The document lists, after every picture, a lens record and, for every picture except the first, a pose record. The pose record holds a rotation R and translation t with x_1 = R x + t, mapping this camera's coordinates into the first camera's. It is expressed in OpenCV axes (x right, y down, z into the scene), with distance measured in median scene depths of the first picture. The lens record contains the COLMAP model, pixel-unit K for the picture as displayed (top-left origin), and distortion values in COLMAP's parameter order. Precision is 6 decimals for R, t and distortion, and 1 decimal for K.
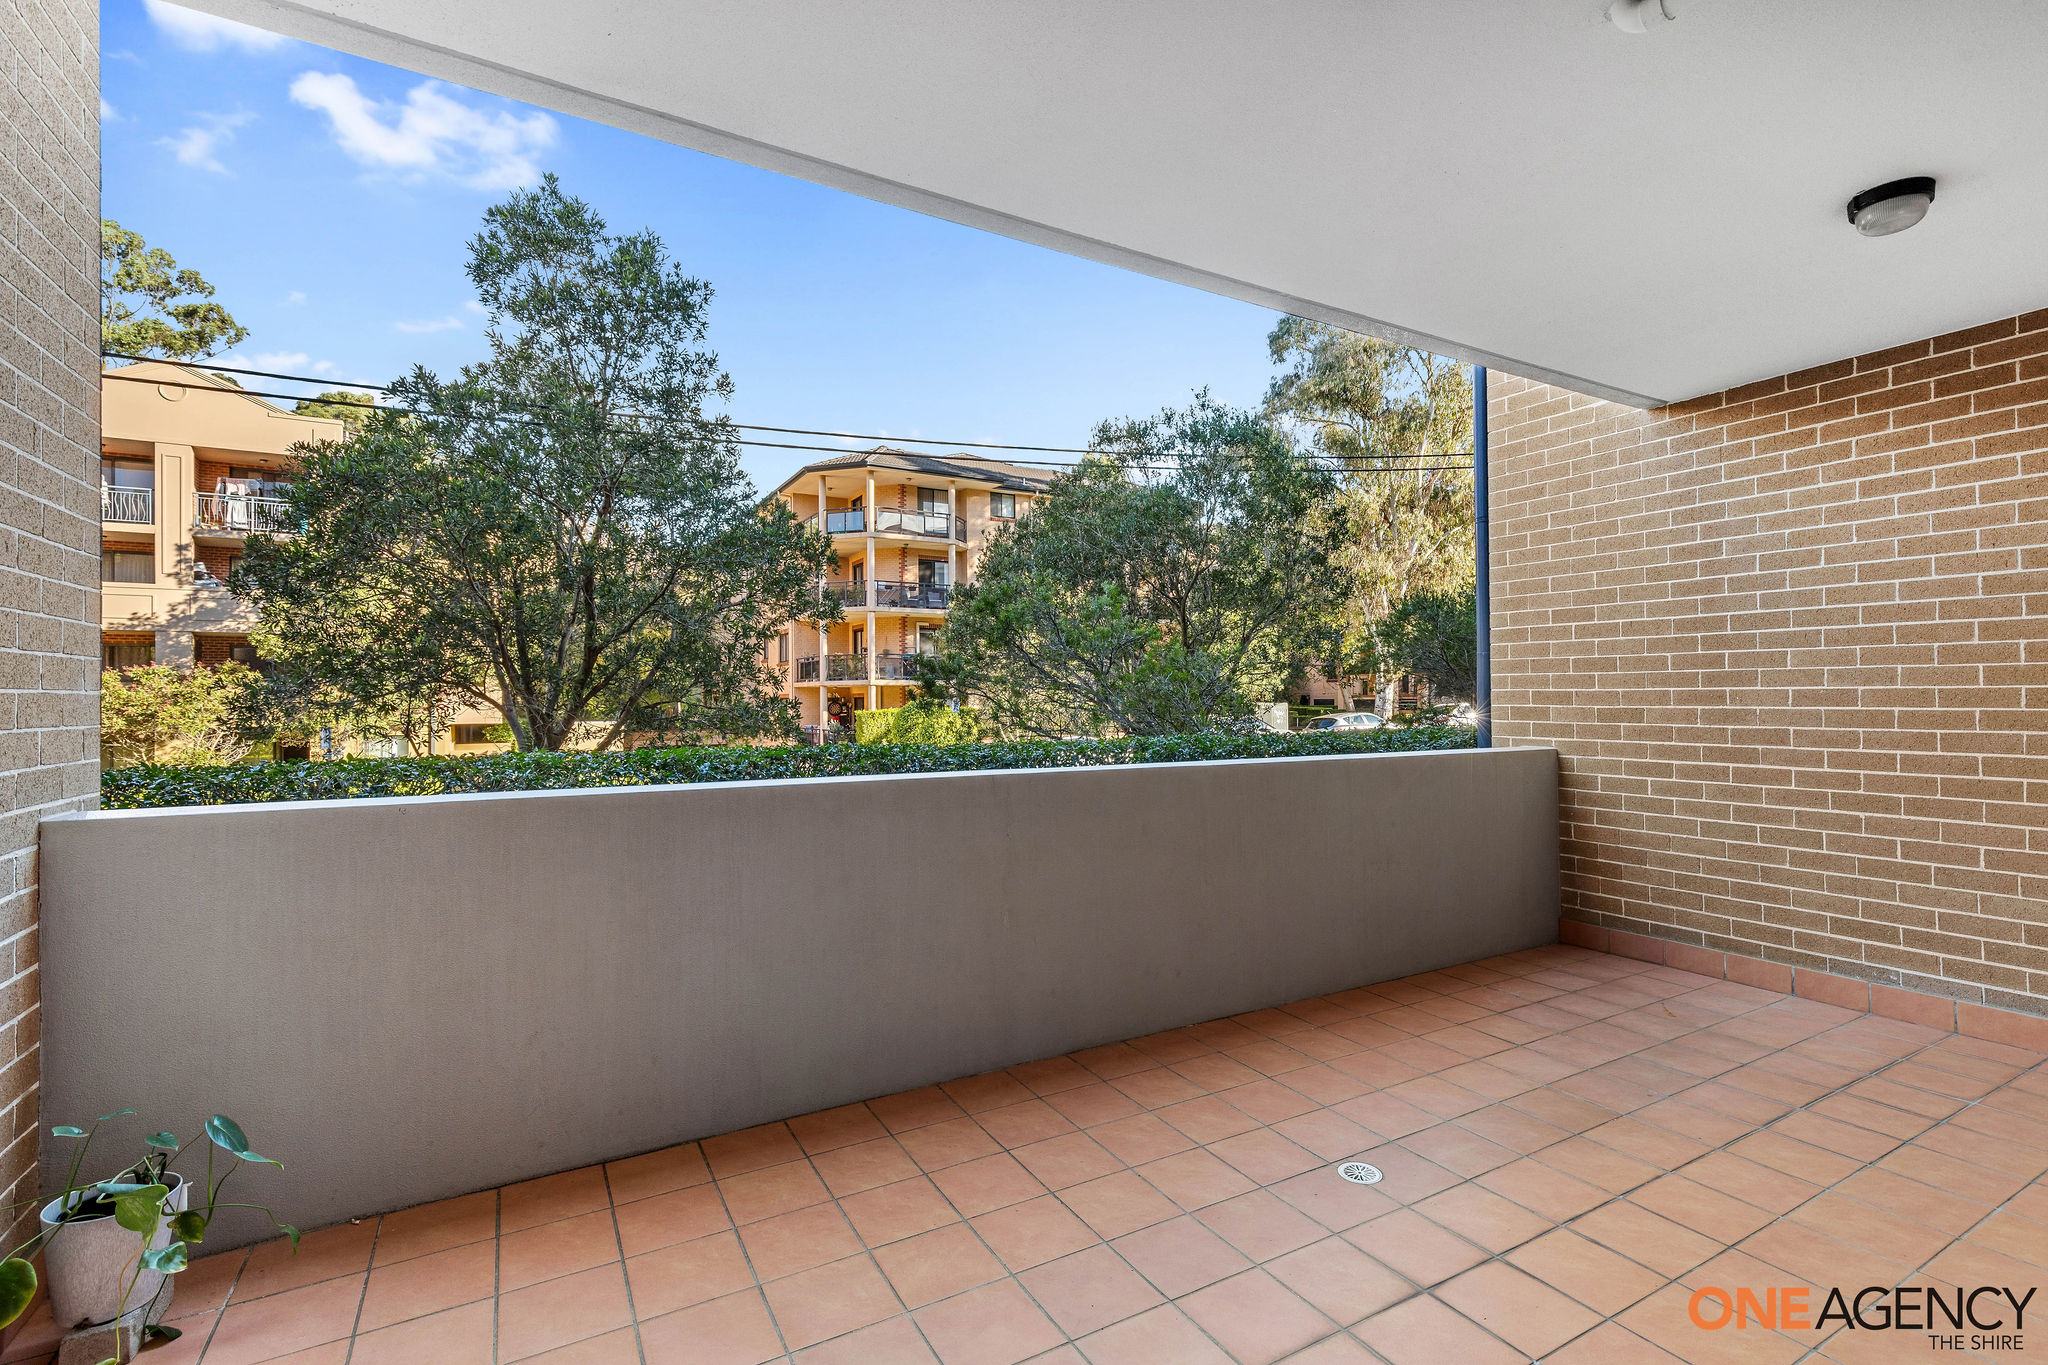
lens RADIAL K [[932.2, 0, 1028.4], [0, 932.2, 690.0], [0, 0, 1]] dist [0.002277, 0.000078]
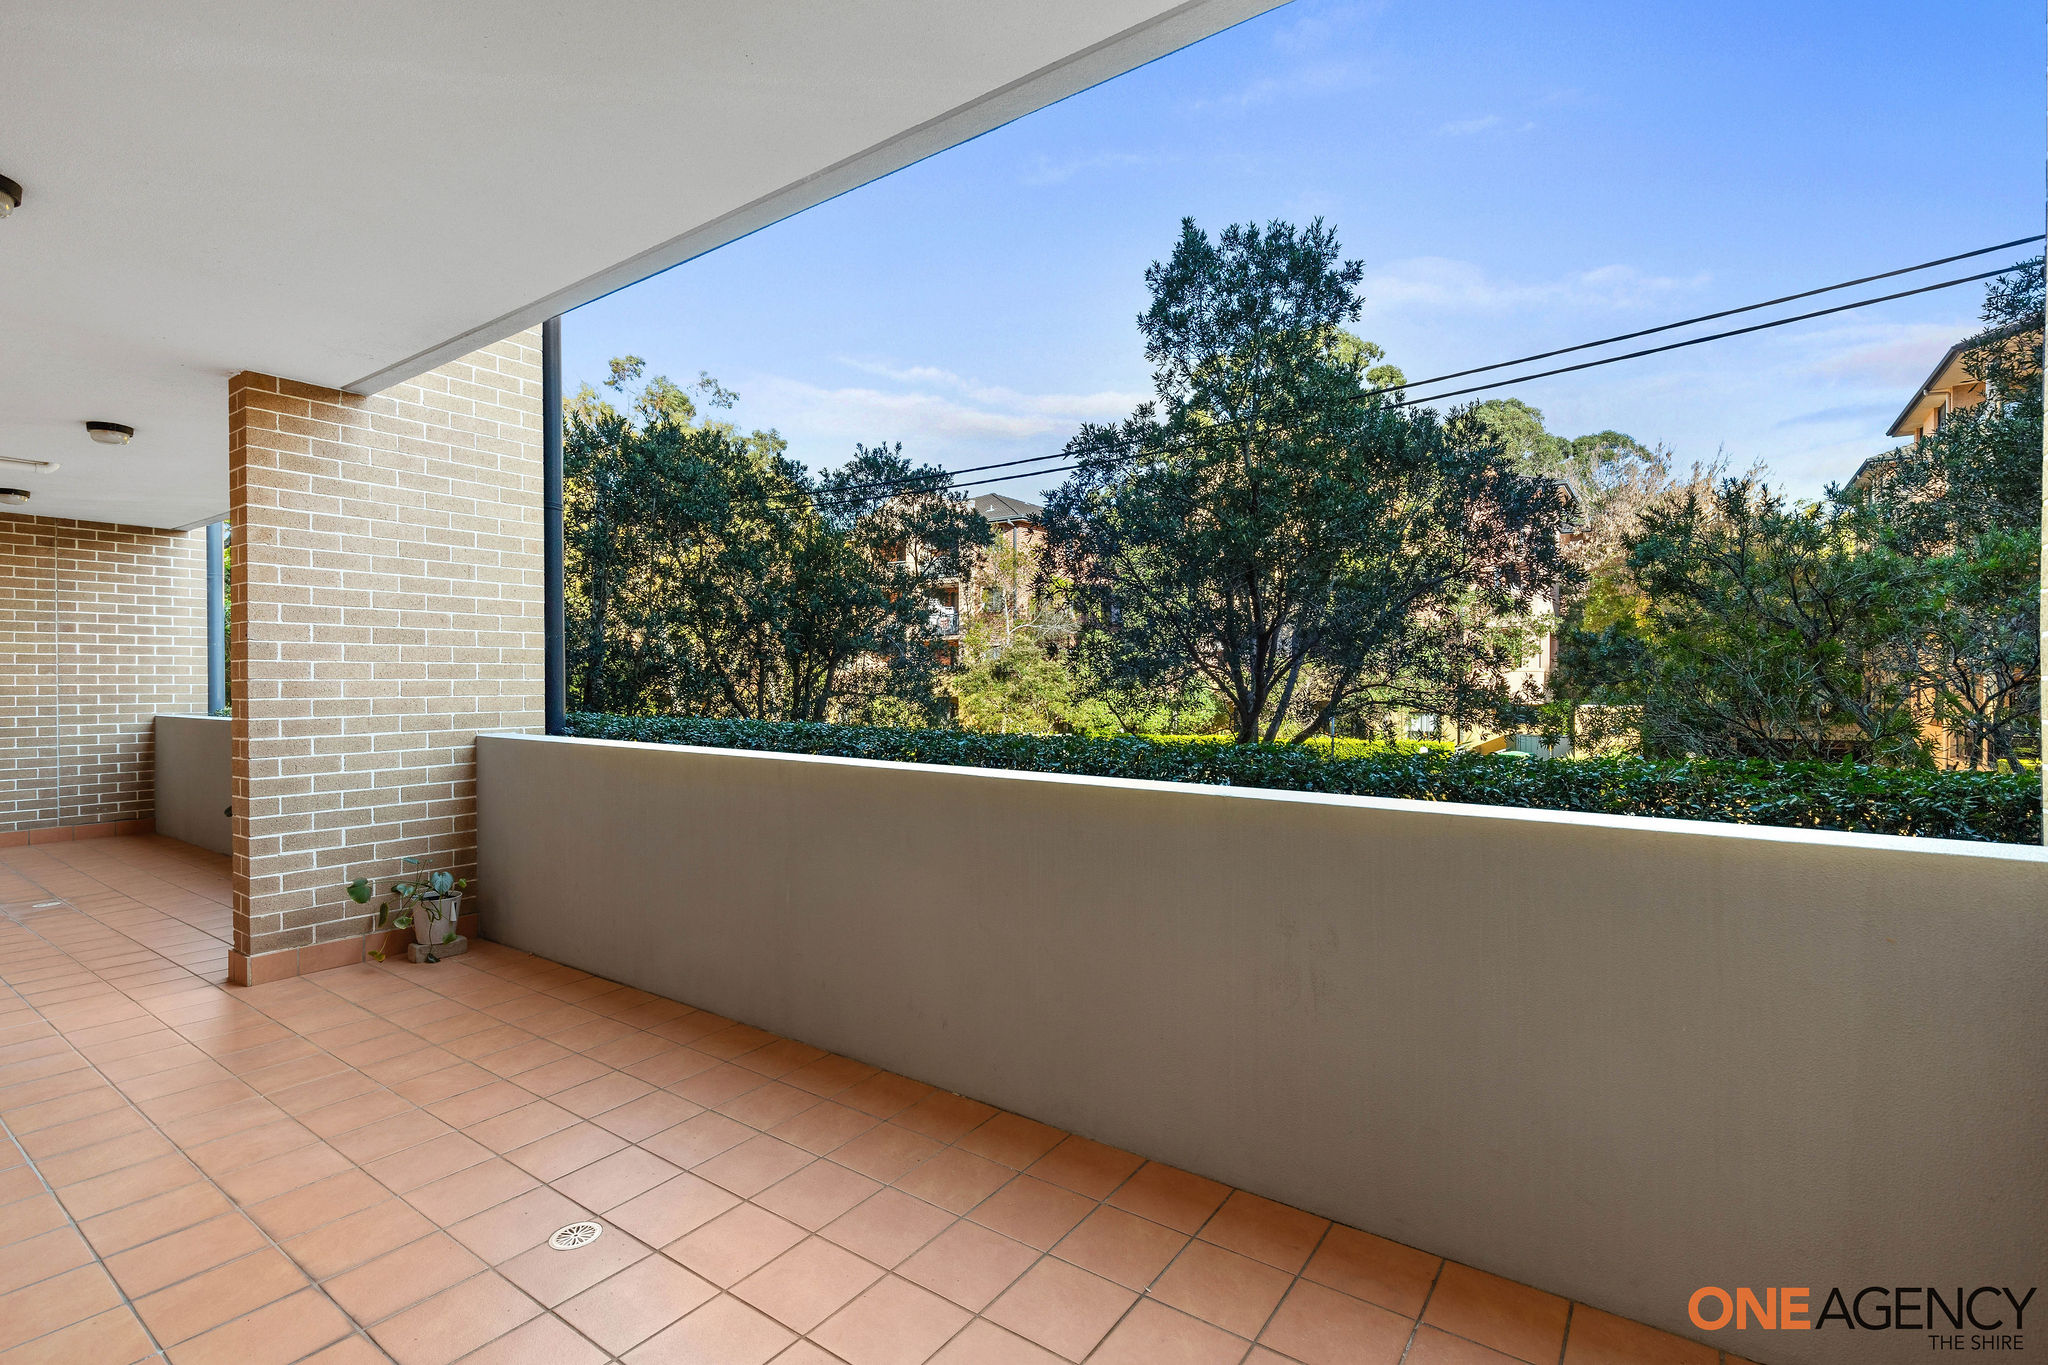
lens RADIAL K [[932.2, 0, 1026.0], [0, 932.2, 682.2], [0, 0, 1]] dist [0.002277, 0.000078]
pose [[0.423458, 0.011745, -0.905840, 1.284349], [0.007470, 0.999837, 0.016456, -0.017465], [0.905885, -0.013736, 0.423301, 0.985218]]
